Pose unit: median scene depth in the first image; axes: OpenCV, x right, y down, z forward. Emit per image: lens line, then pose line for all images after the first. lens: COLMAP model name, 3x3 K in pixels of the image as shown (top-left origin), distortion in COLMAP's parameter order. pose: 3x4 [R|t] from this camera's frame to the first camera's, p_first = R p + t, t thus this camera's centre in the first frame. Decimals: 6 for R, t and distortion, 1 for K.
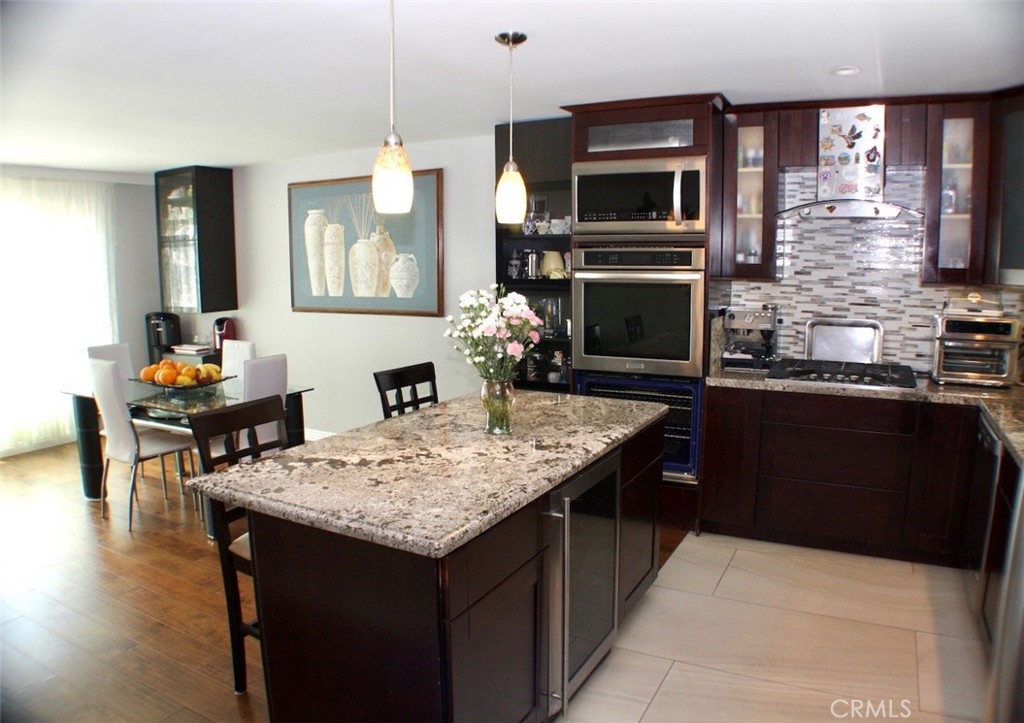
lens RADIAL K [[692.5, 0, 531.8], [0, 692.5, 362.9], [0, 0, 1]] dist [-0.179149, 0.002095]
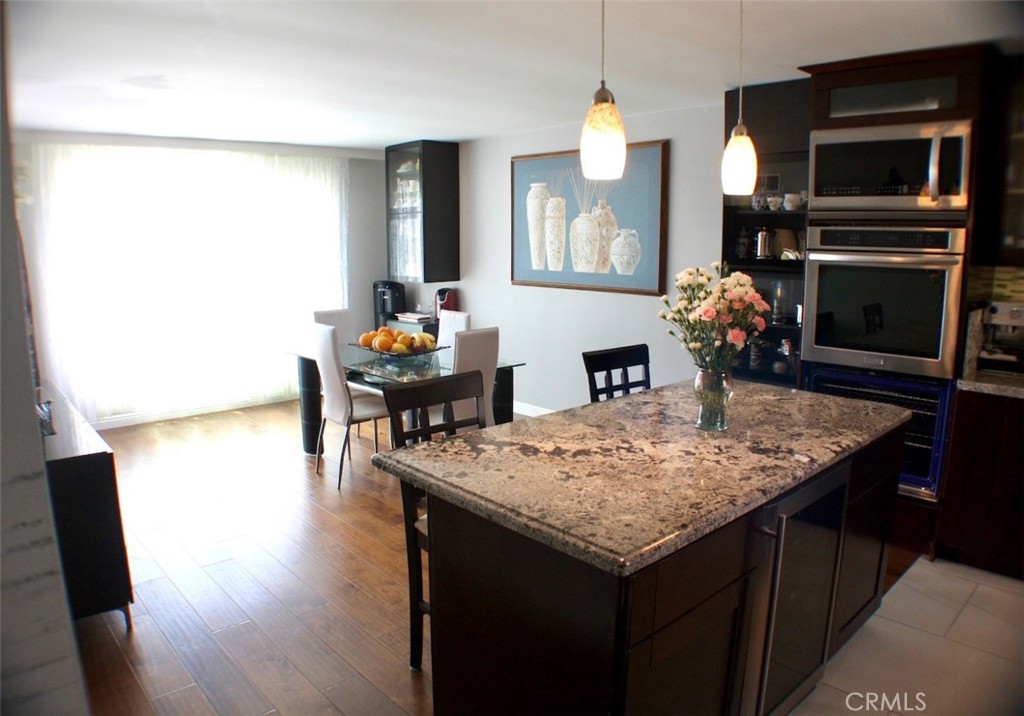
lens RADIAL K [[690.1, 0, 512.0], [0, 690.1, 358.0], [0, 0, 1]] dist [-0.211609, 0.105594]
pose [[0.937660, 0.061028, -0.342155, 0.002505], [-0.052331, 0.998030, 0.034602, -0.004566], [0.343592, -0.014540, 0.939006, 0.063879]]
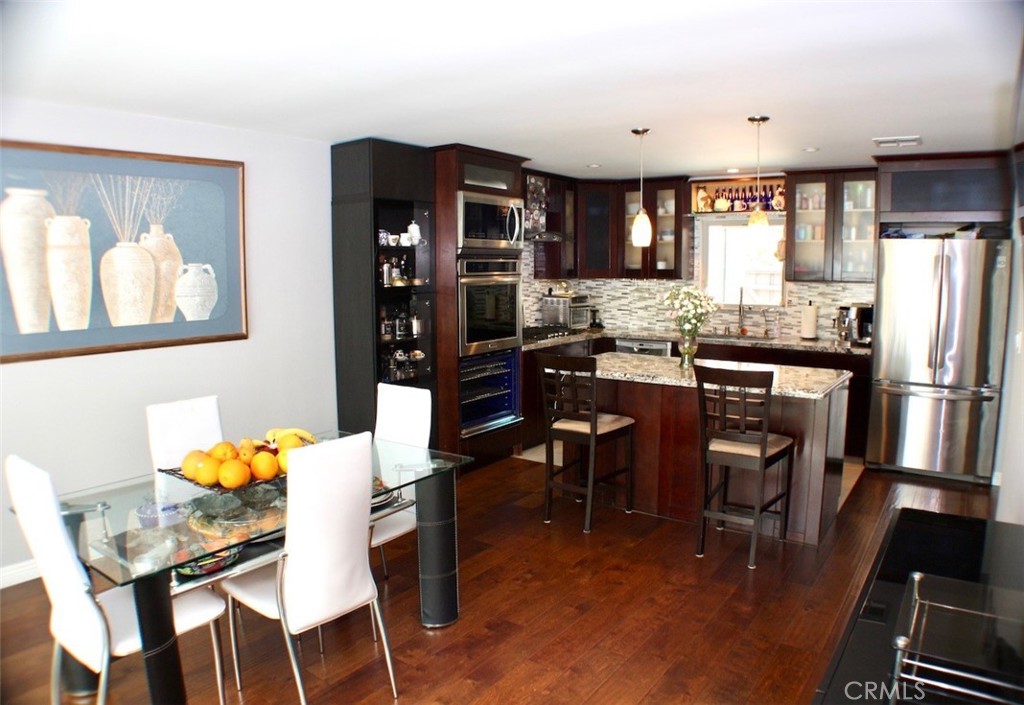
lens RADIAL K [[670.7, 0, 512.0], [0, 670.7, 352.5], [0, 0, 1]] dist [-0.194952, 0.079402]
pose [[0.172004, -0.122521, 0.977447, -1.204329], [0.145160, 0.984556, 0.097868, -0.112732], [-0.974342, 0.125053, 0.187133, 0.756043]]
